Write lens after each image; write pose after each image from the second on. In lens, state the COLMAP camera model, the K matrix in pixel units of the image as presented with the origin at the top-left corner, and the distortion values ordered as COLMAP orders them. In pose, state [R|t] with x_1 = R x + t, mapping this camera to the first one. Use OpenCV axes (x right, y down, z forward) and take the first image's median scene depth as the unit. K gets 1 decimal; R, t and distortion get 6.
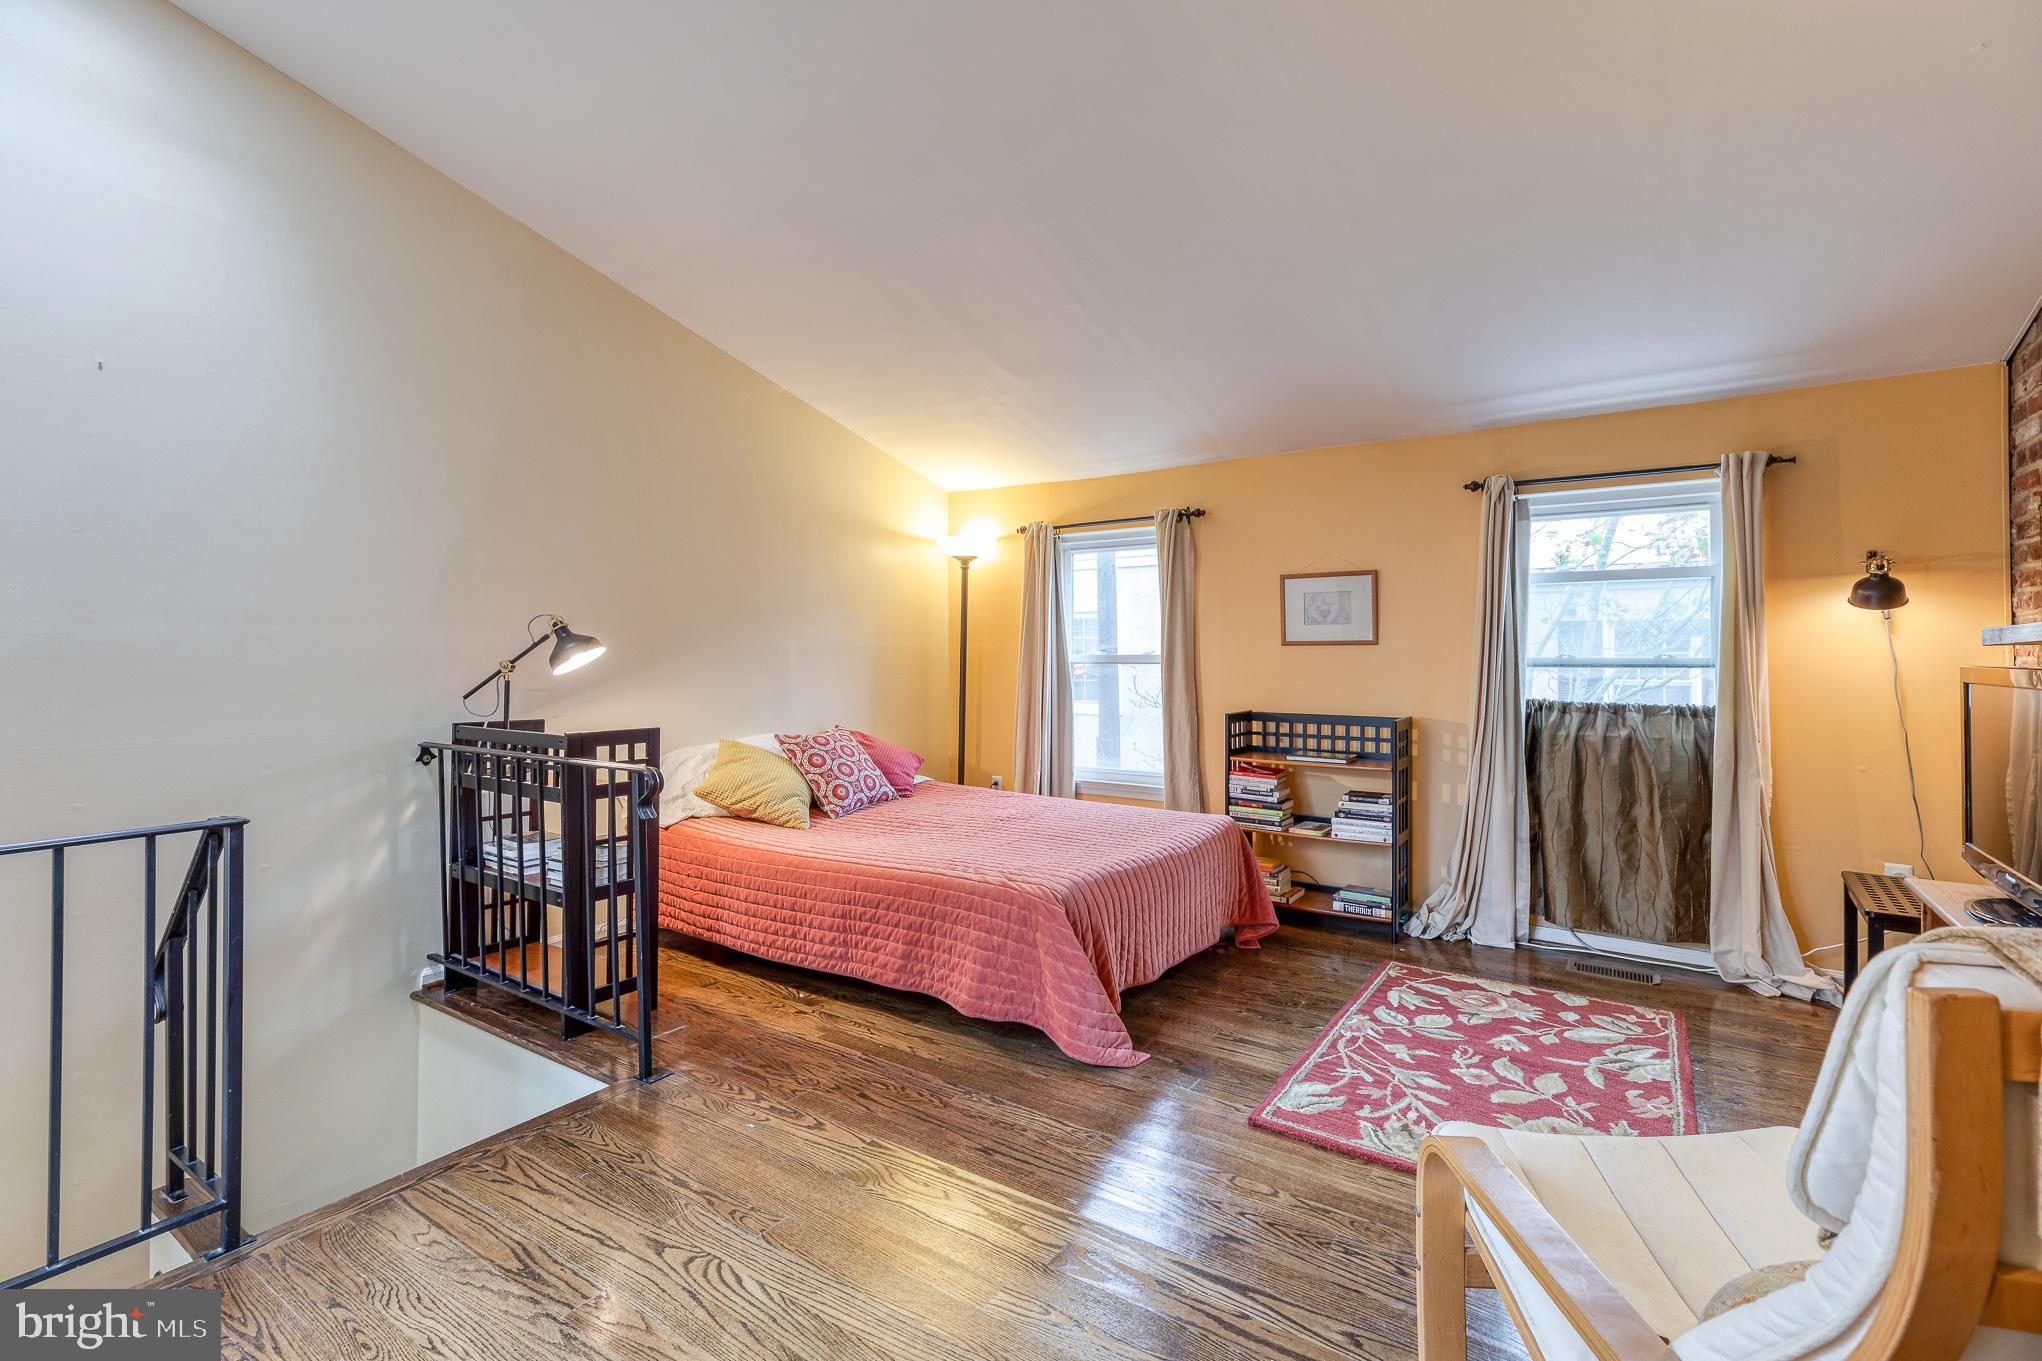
lens RADIAL K [[913.6, 0, 1017.2], [0, 913.6, 667.2], [0, 0, 1]] dist [0.002260, -0.000098]
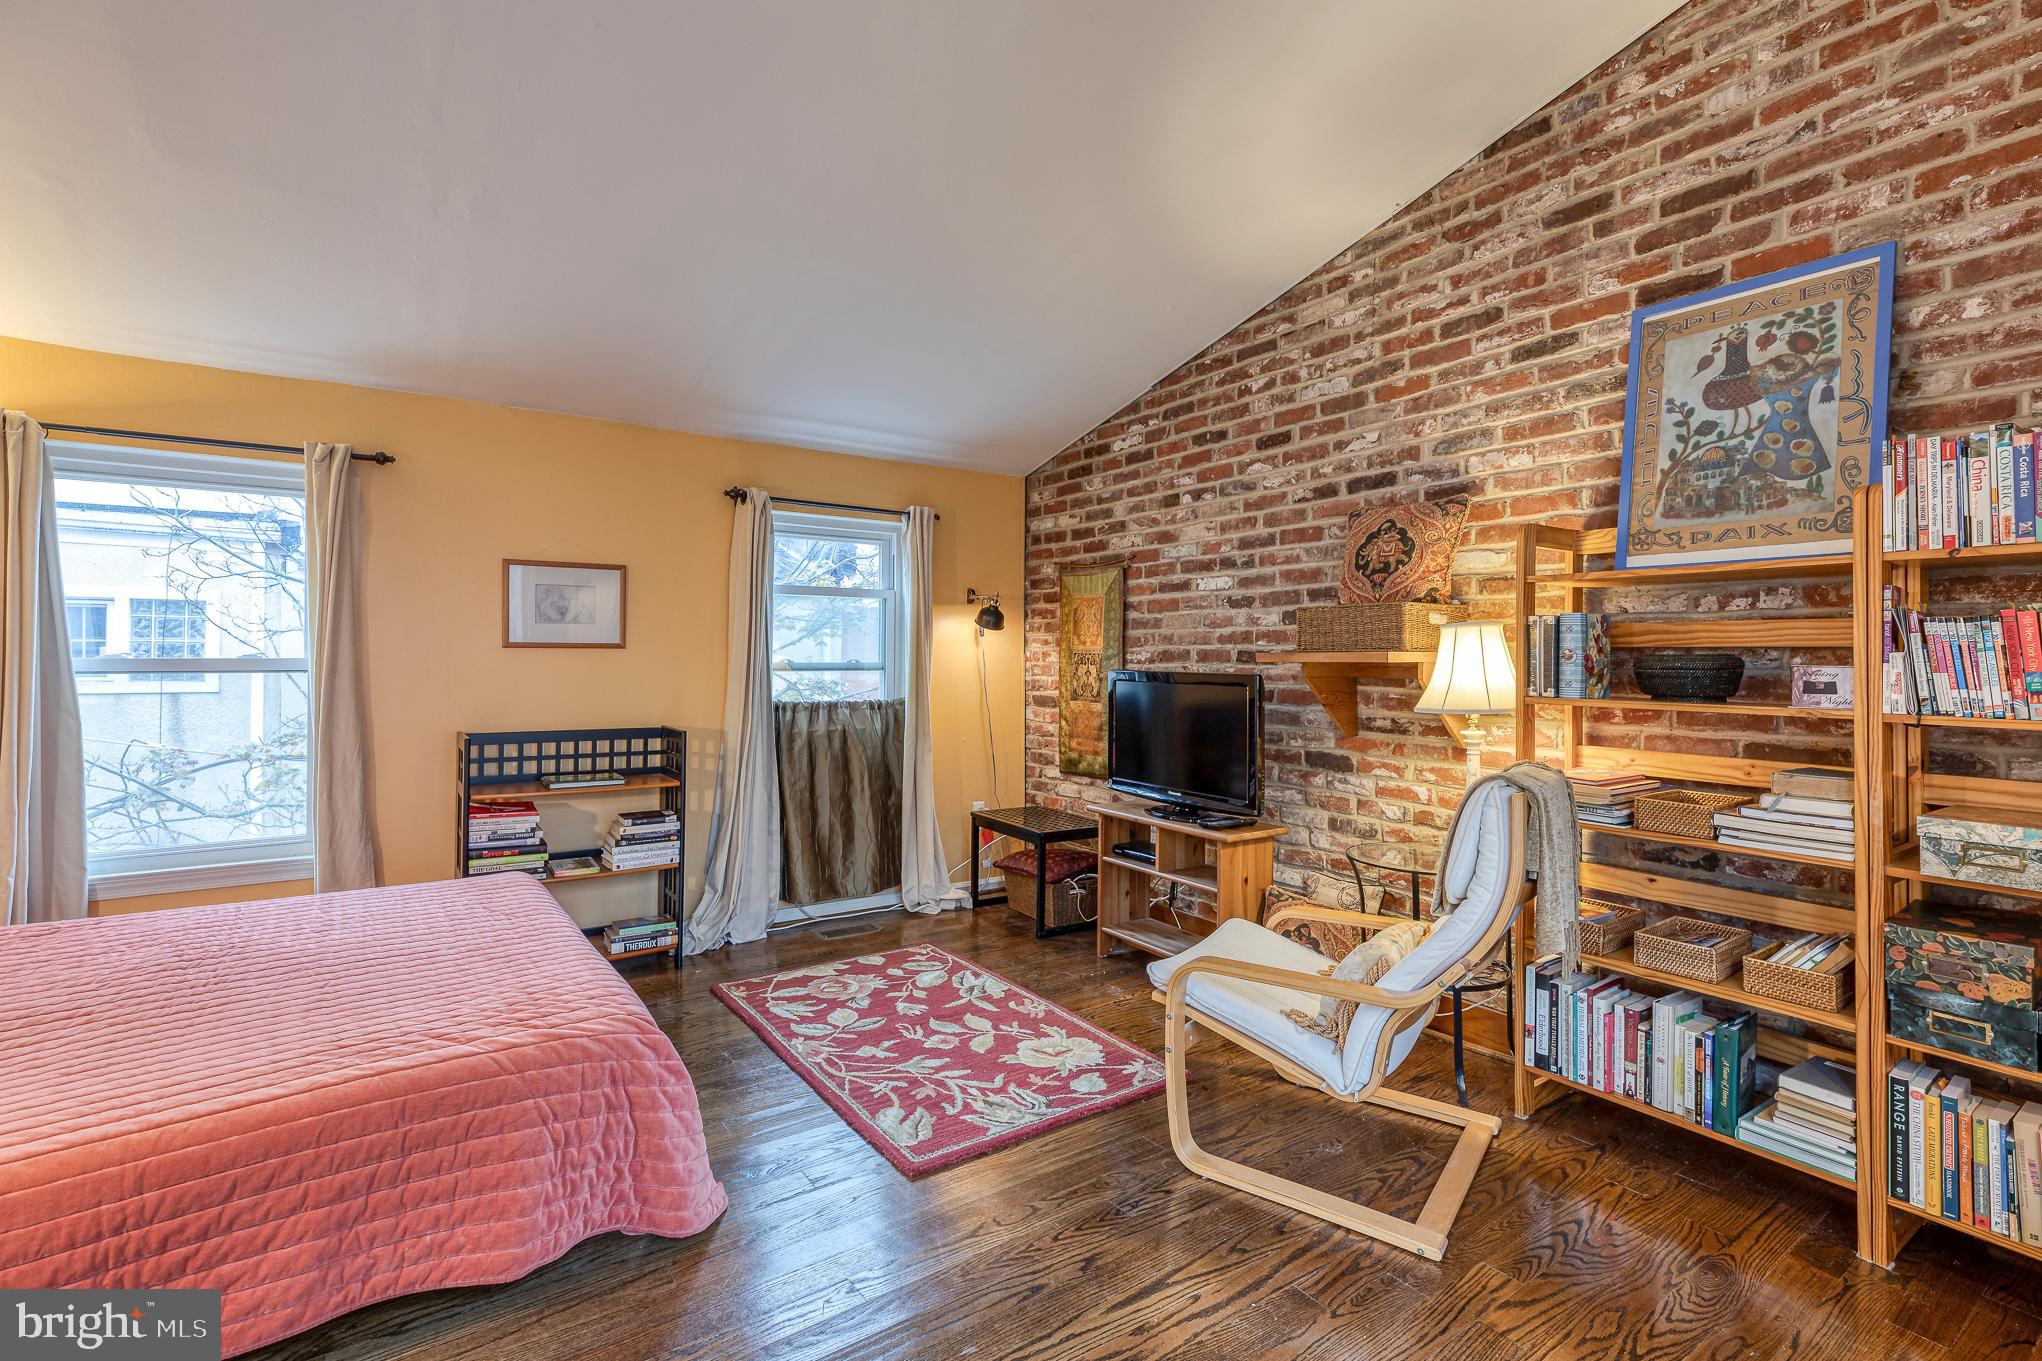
lens RADIAL K [[927.0, 0, 1020.5], [0, 927.0, 651.0], [0, 0, 1]] dist [0.001894, 0.000023]
pose [[0.365129, 0.004897, 0.930944, -0.419157], [0.005894, 0.999954, -0.007572, -0.016270], [-0.930938, 0.008252, 0.365083, 0.399265]]
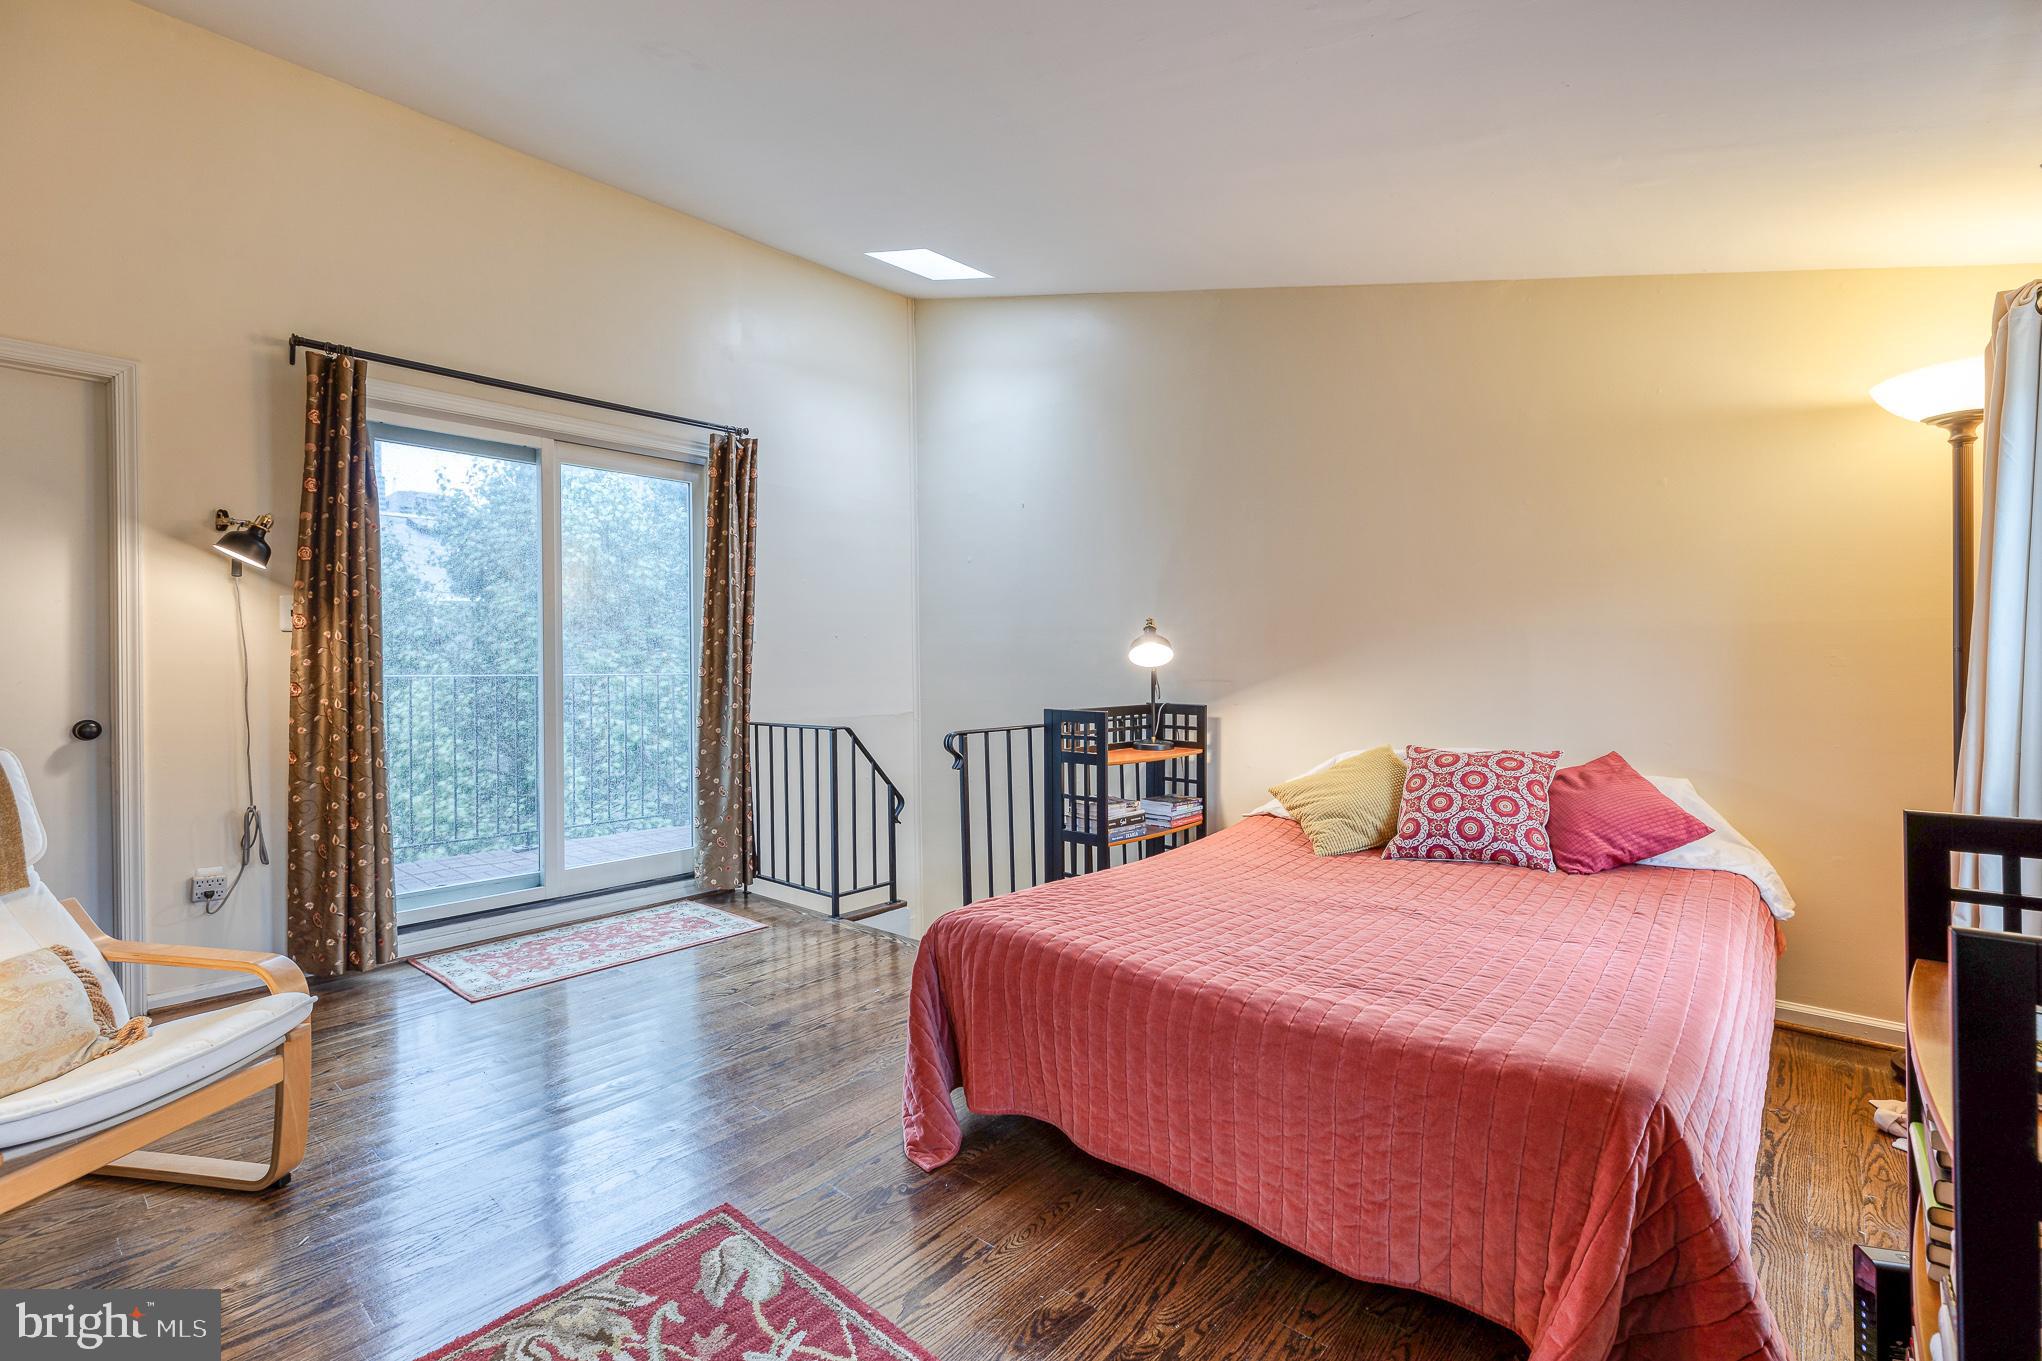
lens RADIAL K [[913.6, 0, 1017.2], [0, 913.6, 667.2], [0, 0, 1]] dist [0.002260, -0.000098]
pose [[-0.132372, 0.001409, -0.991199, 0.752086], [-0.000592, 0.999999, 0.001501, 0.005427], [0.991200, 0.000786, -0.132371, 0.993545]]
